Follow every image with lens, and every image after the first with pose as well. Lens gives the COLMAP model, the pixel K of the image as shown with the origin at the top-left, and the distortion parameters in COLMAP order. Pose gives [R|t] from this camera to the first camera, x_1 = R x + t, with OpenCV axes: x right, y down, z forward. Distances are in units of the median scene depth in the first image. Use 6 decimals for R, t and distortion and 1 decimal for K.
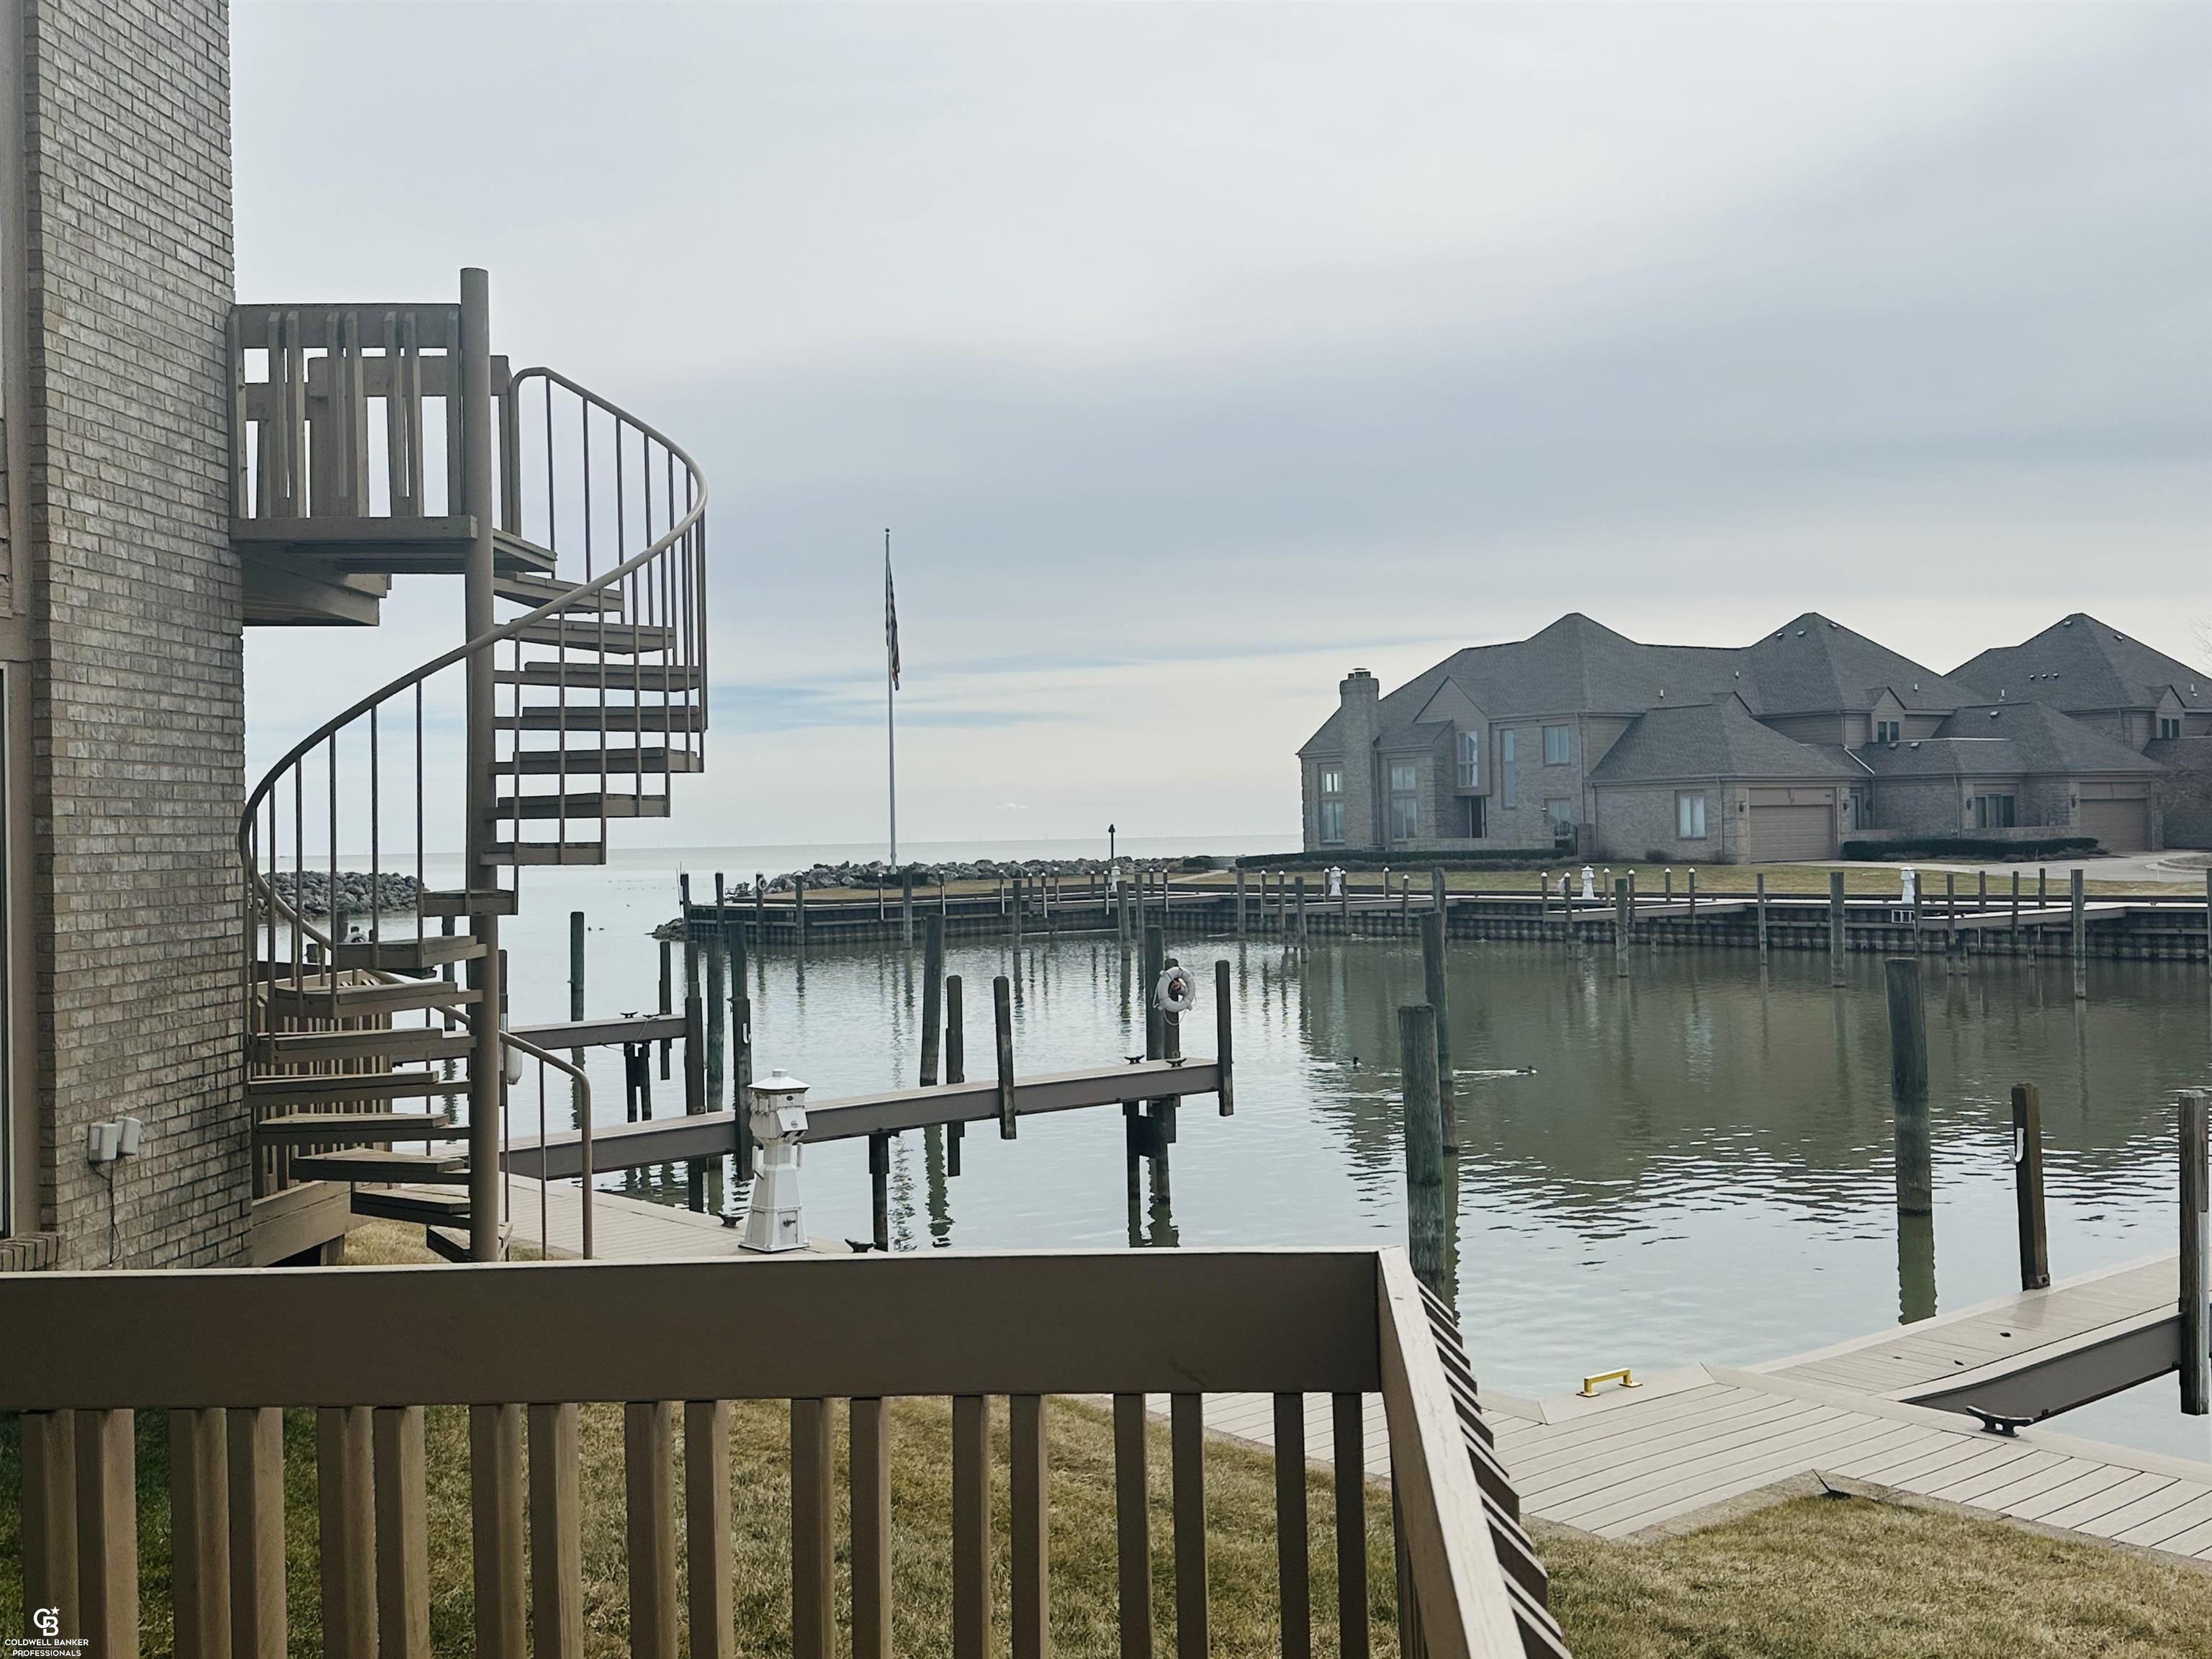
lens RADIAL K [[2258.5, 0, 1098.7], [0, 2258.5, 824.9], [0, 0, 1]] dist [0.203620, -0.410116]
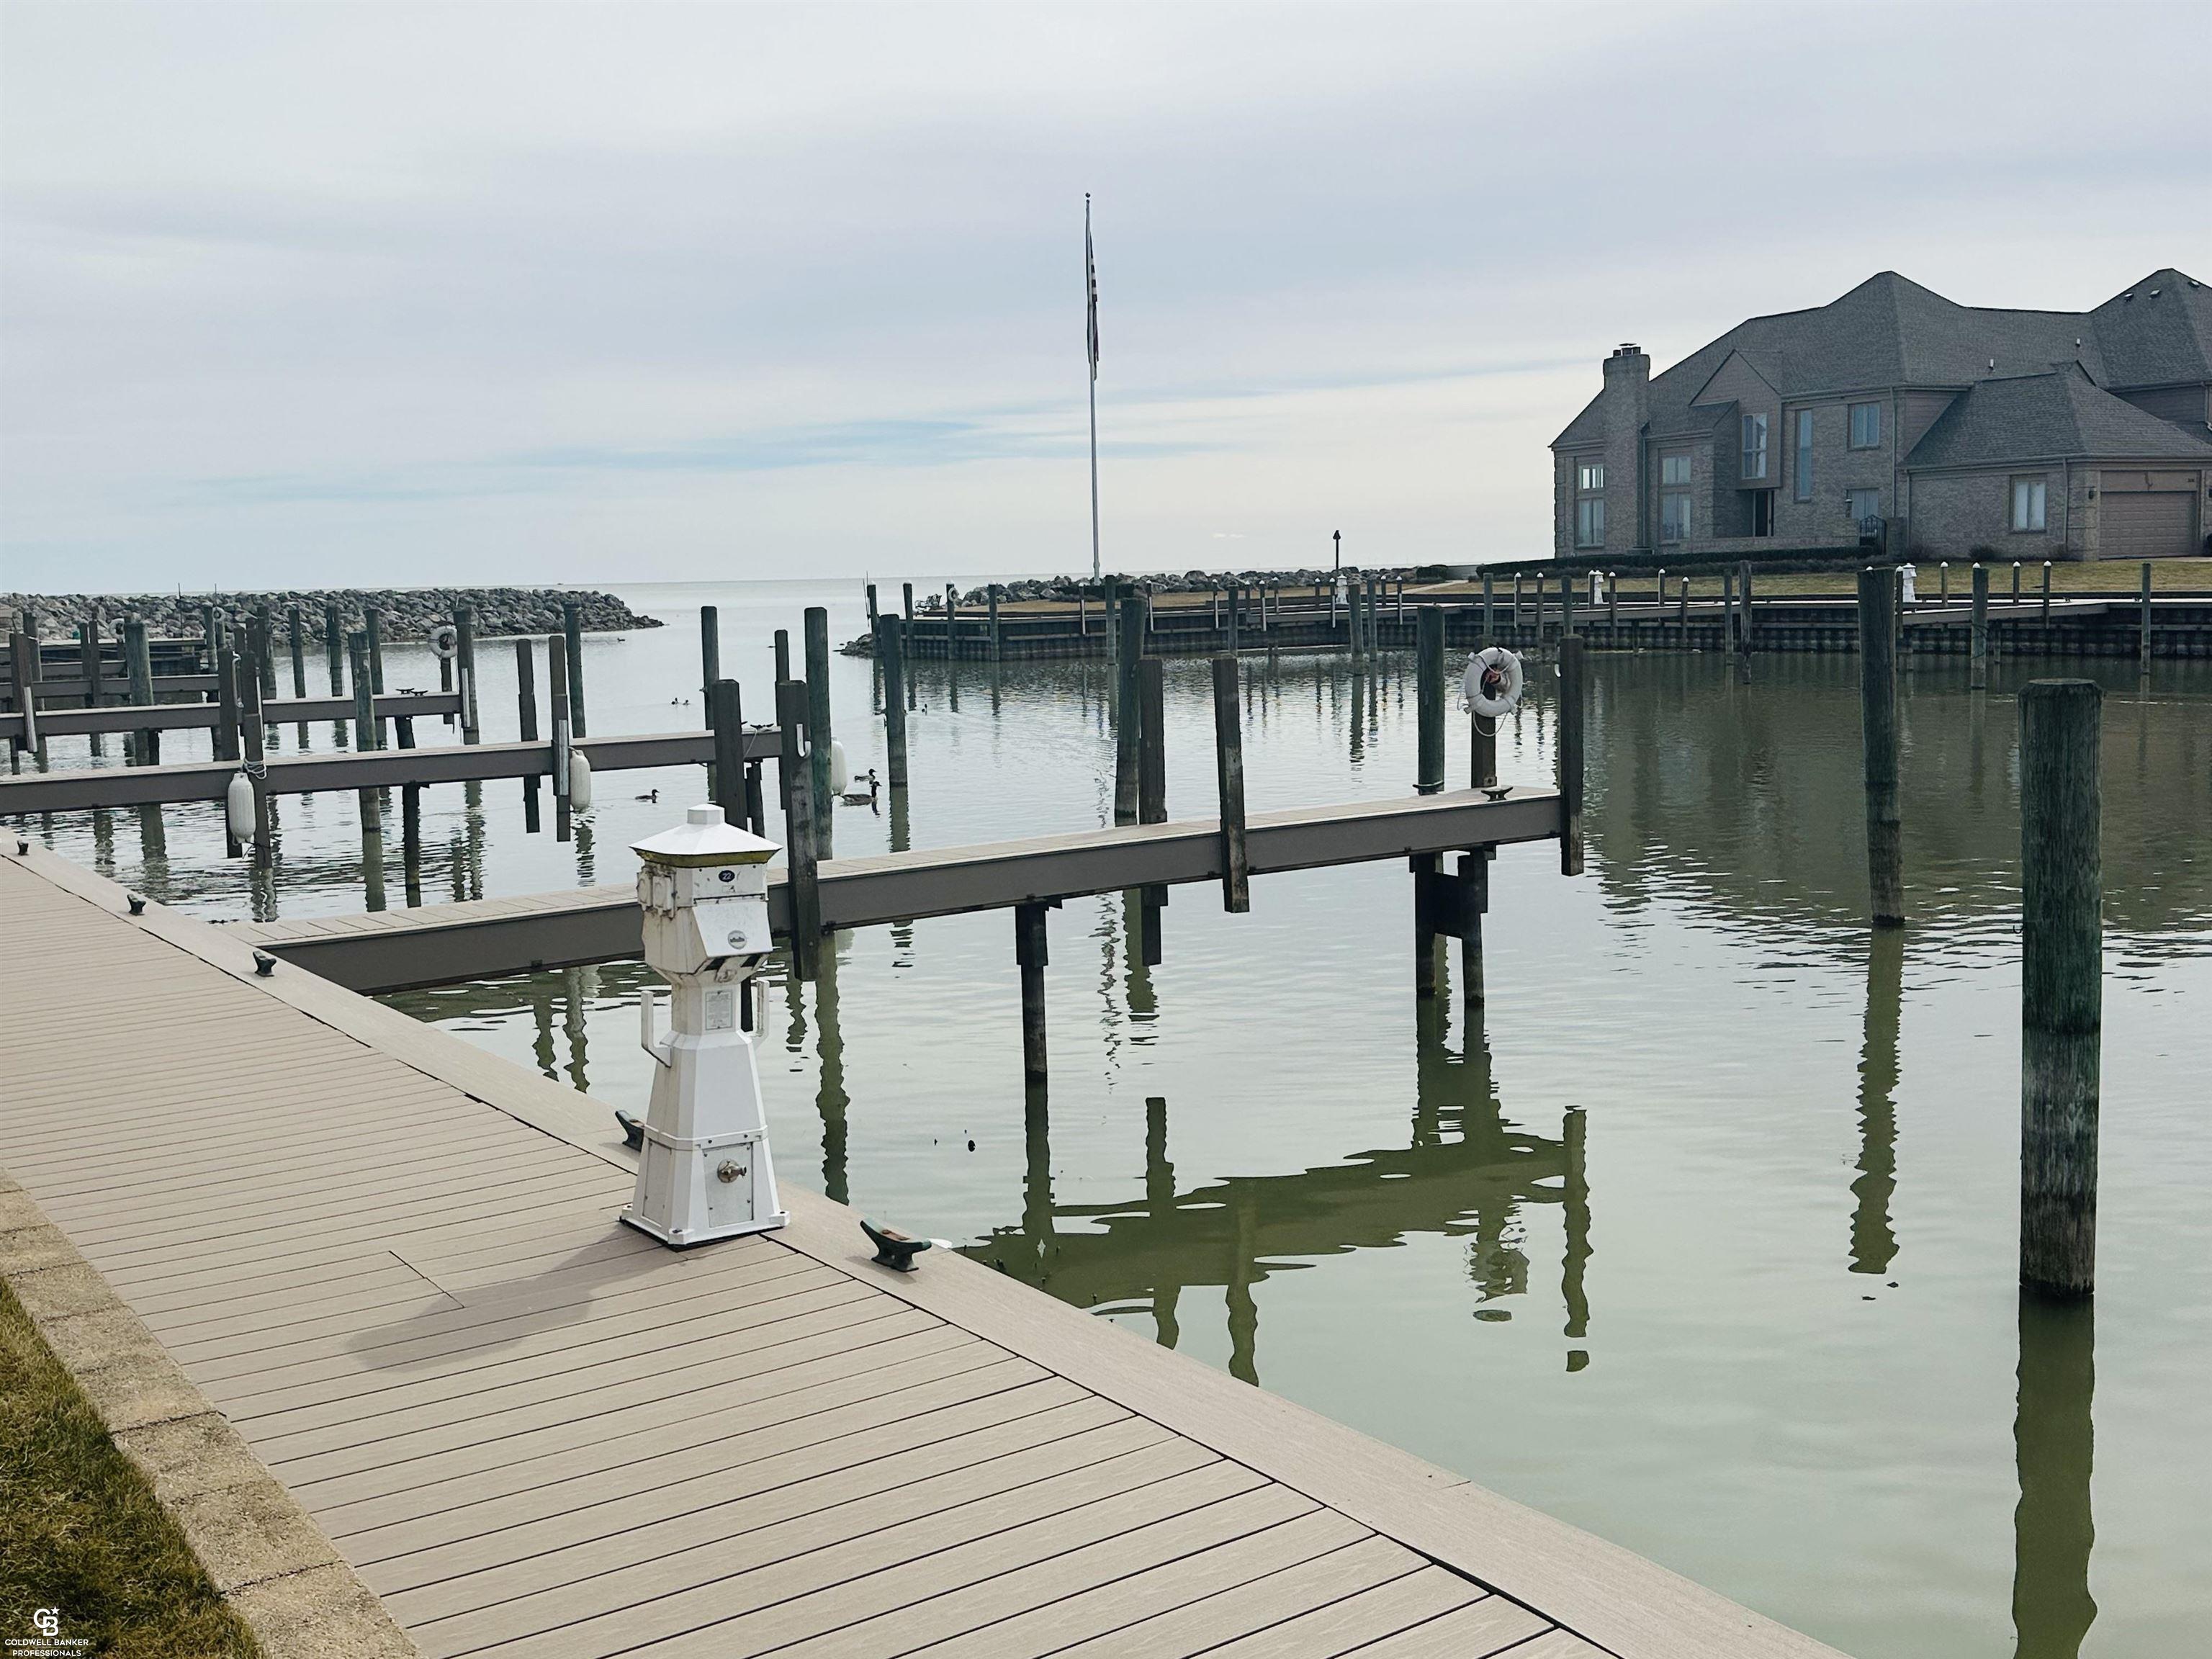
lens RADIAL K [[2249.5, 0, 1102.3], [0, 2249.5, 814.8], [0, 0, 1]] dist [0.241026, -0.514582]
pose [[0.995803, 0.006575, -0.091282, -0.017808], [0.003951, 0.993397, 0.114662, 0.035249], [0.091434, -0.114542, 0.989202, 0.338109]]
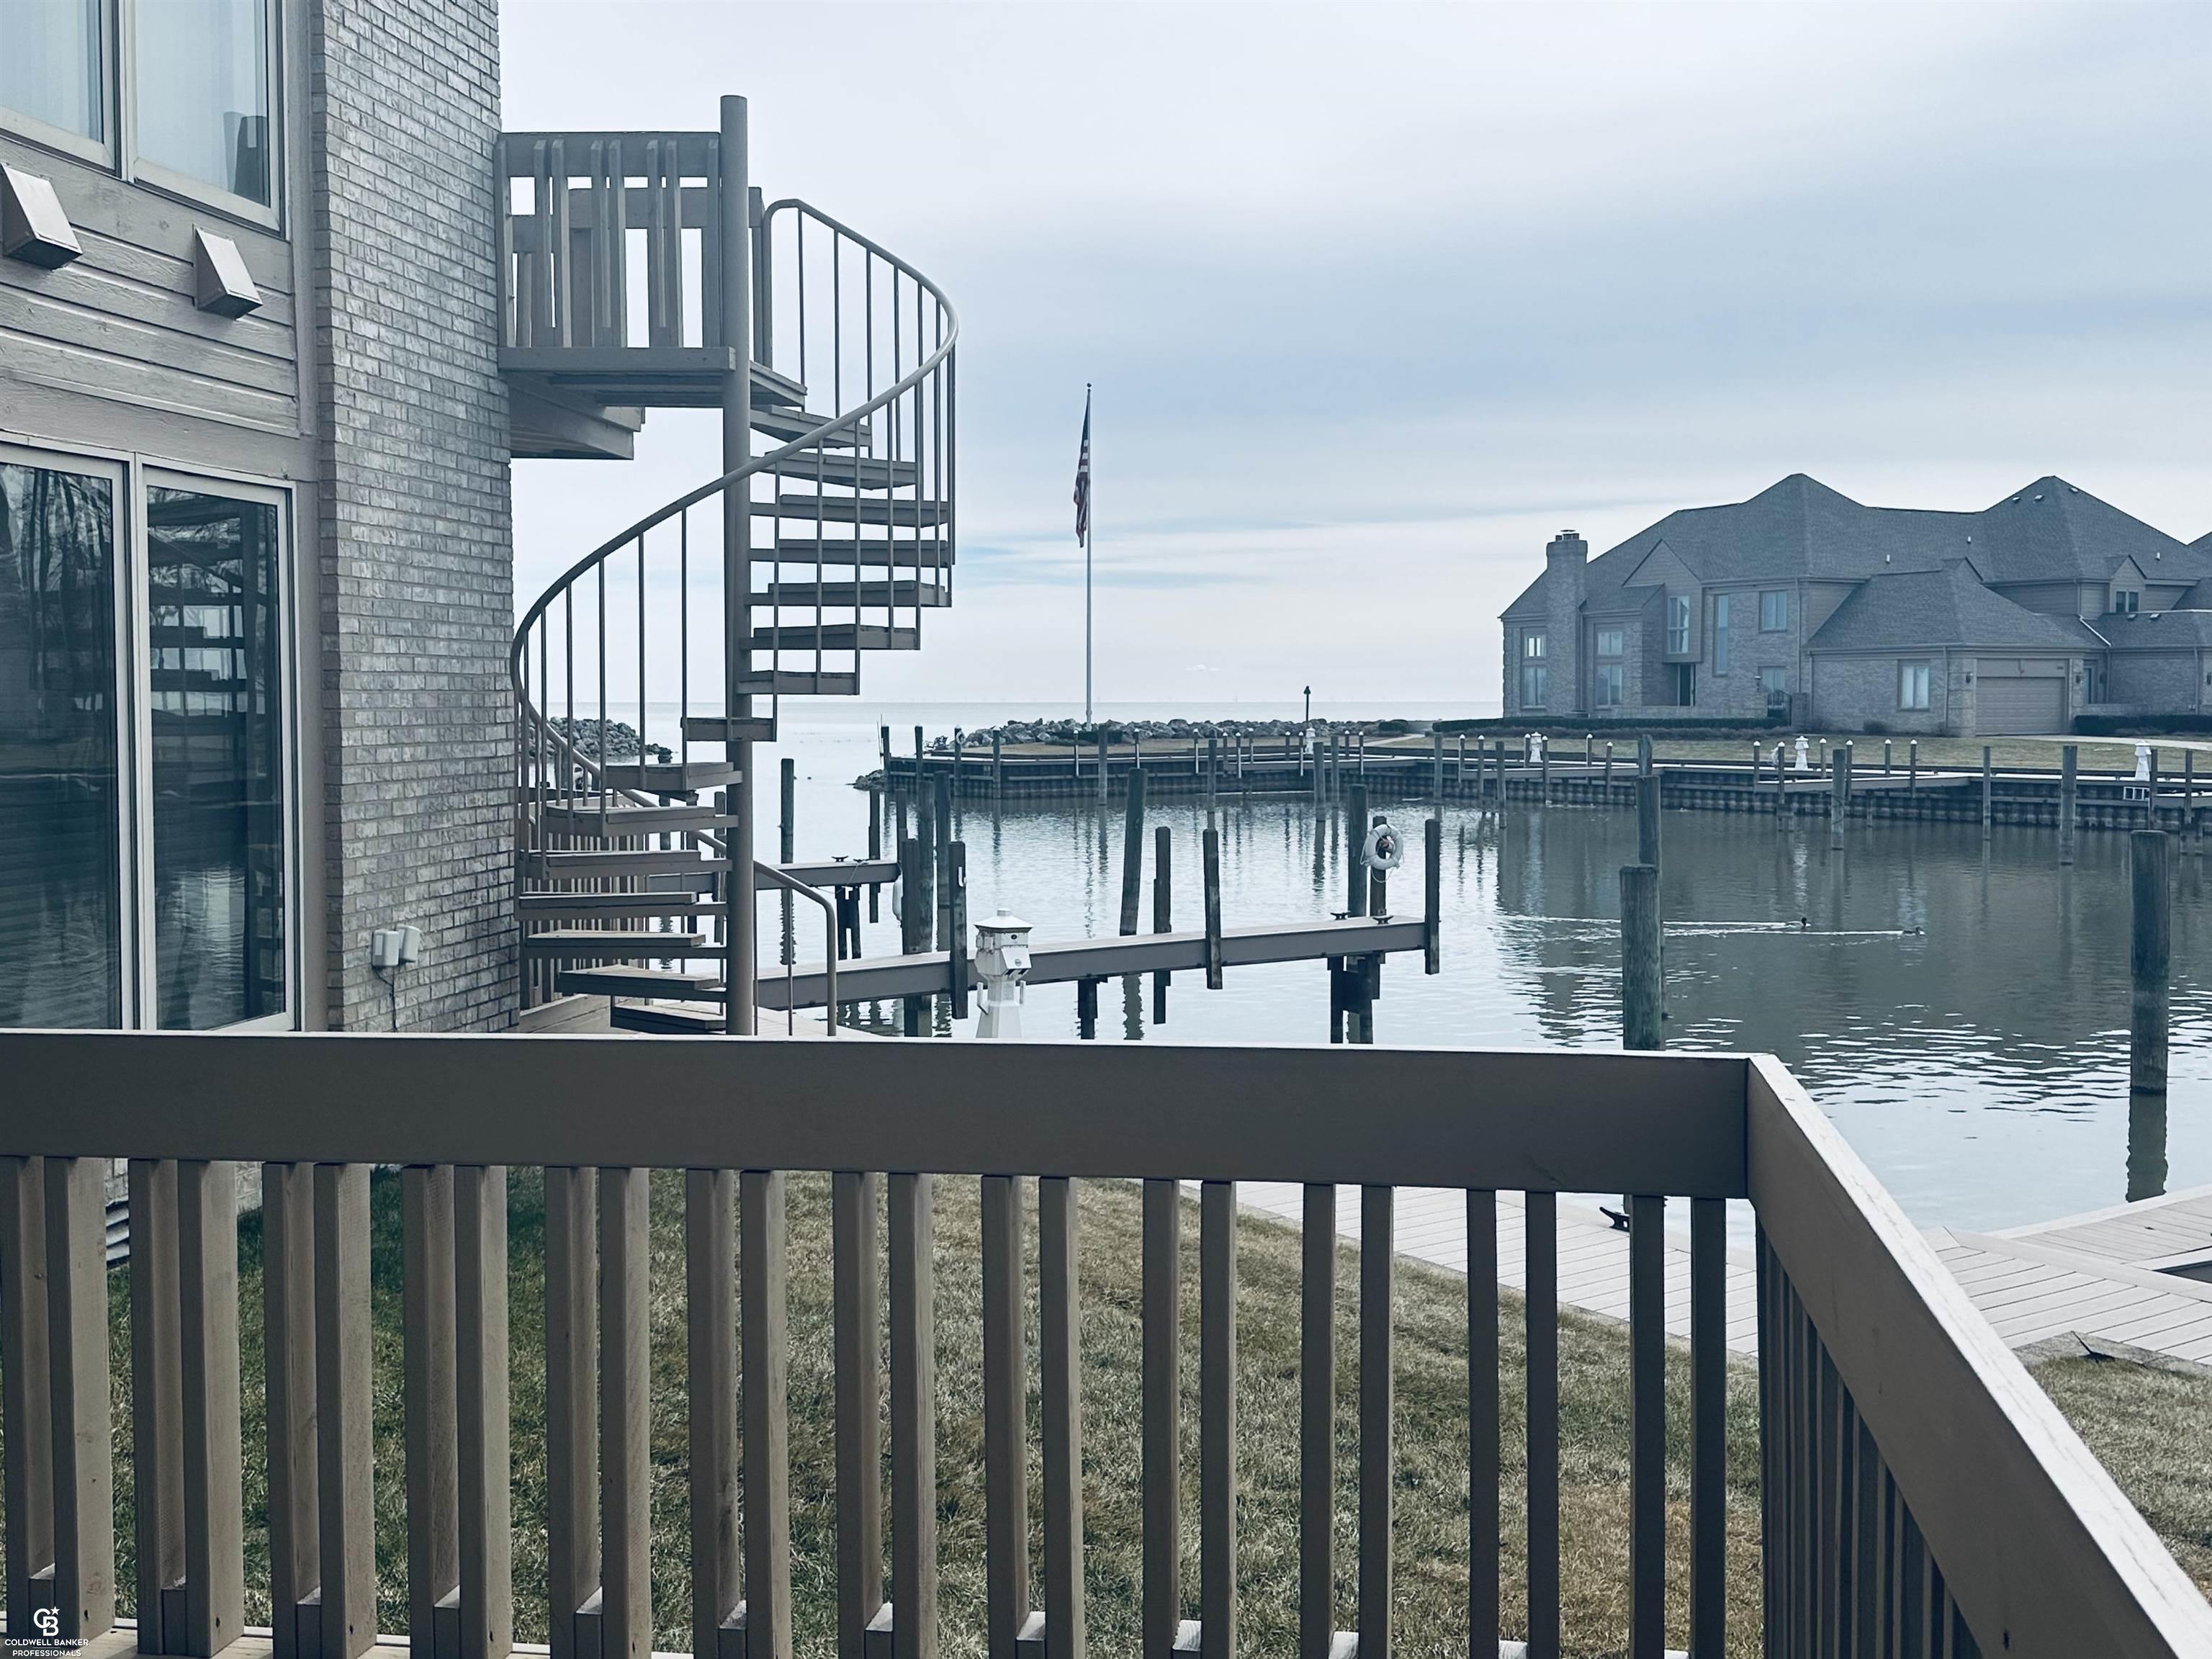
lens RADIAL K [[2249.5, 0, 1102.3], [0, 2249.5, 814.8], [0, 0, 1]] dist [0.241026, -0.514582]
pose [[0.996403, 0.024524, -0.081119, -0.008934], [-0.019882, 0.998145, 0.057544, 0.003731], [0.082380, -0.055725, 0.995042, 0.000651]]
